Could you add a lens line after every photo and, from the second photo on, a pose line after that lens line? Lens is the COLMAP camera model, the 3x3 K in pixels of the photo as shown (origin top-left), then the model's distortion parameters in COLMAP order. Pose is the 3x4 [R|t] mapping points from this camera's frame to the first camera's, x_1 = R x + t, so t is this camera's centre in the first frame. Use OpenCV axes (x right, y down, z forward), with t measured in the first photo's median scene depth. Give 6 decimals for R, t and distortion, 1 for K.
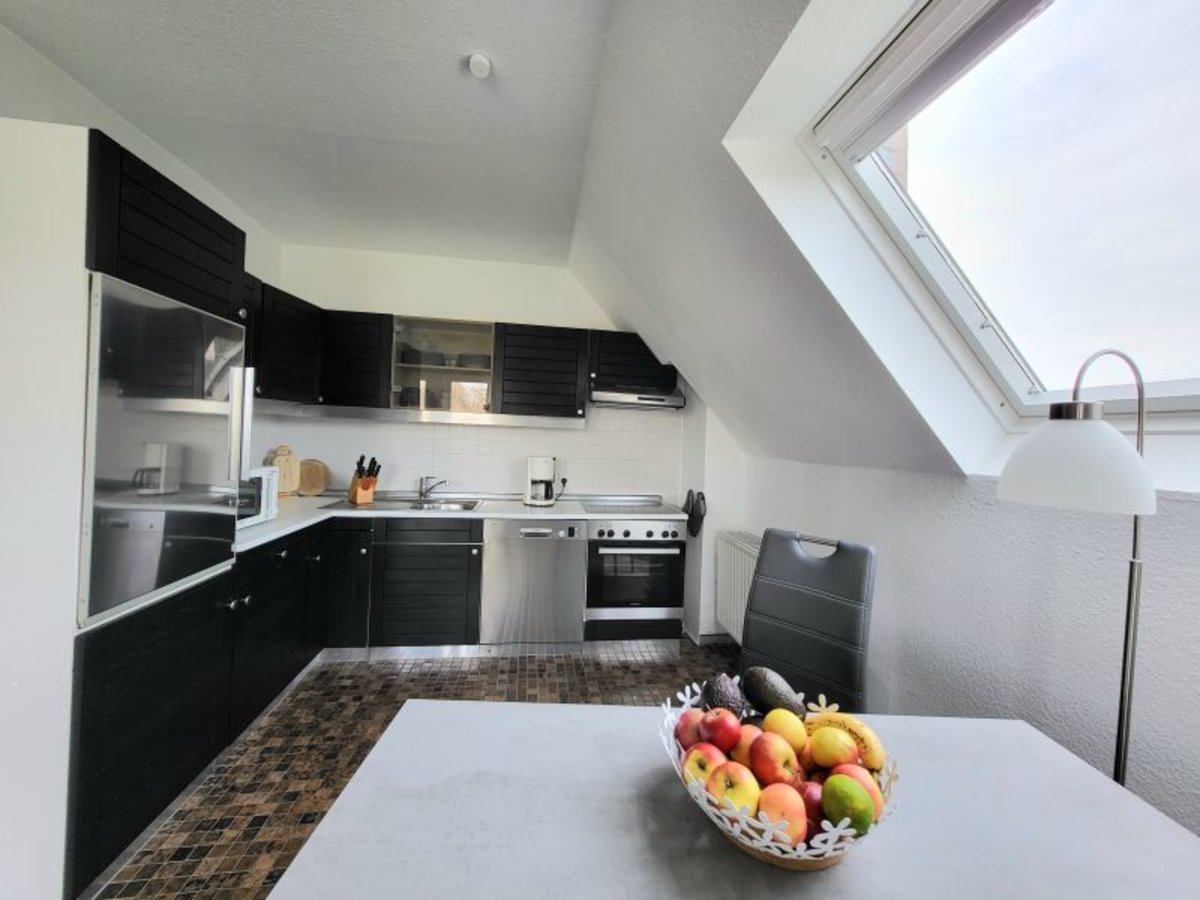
lens RADIAL K [[466.8, 0, 585.5], [0, 466.8, 433.0], [0, 0, 1]] dist [-0.001011, 0.000173]
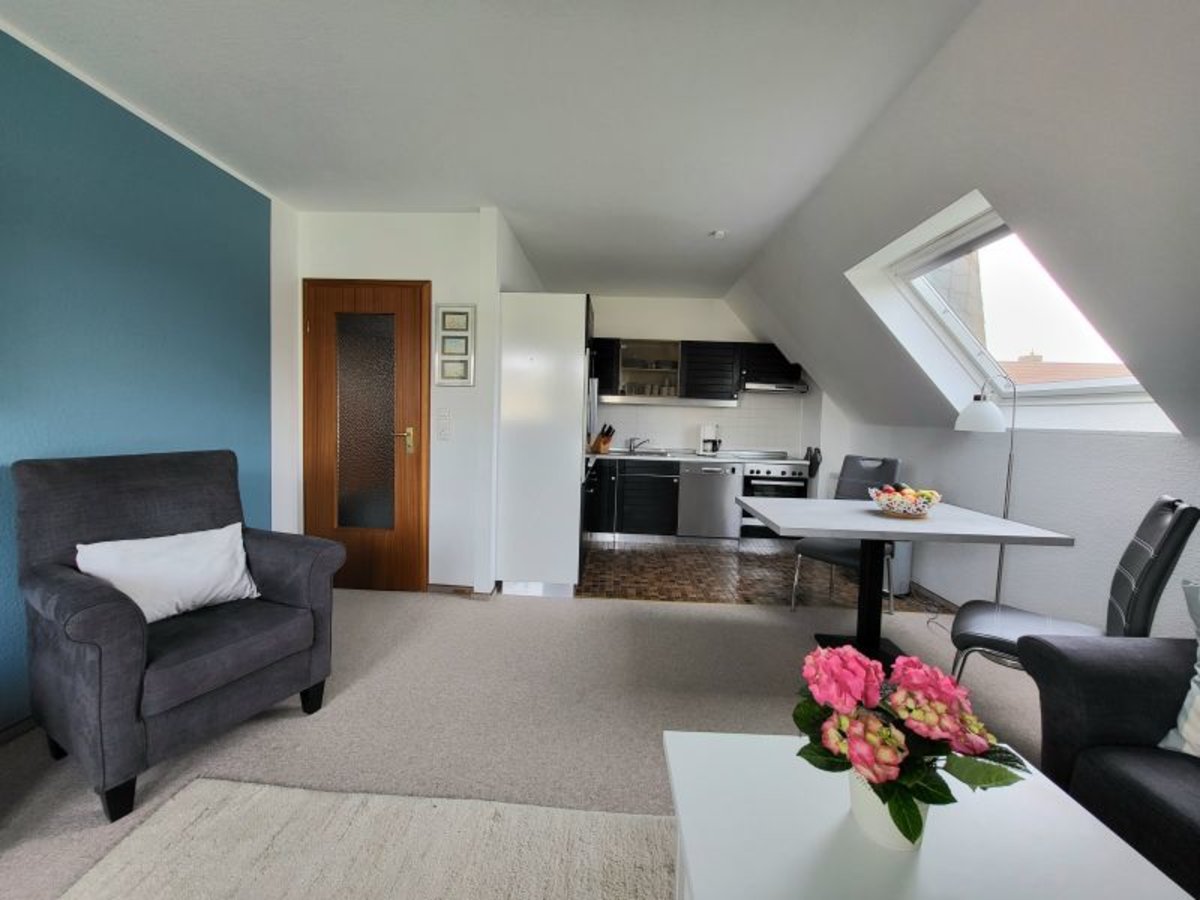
lens RADIAL K [[466.8, 0, 585.5], [0, 466.8, 433.0], [0, 0, 1]] dist [-0.001011, 0.000173]
pose [[0.984737, -0.000591, -0.174046, -0.249035], [0.008327, 0.999009, 0.043725, 0.006529], [0.173848, -0.044507, 0.983766, -0.668099]]
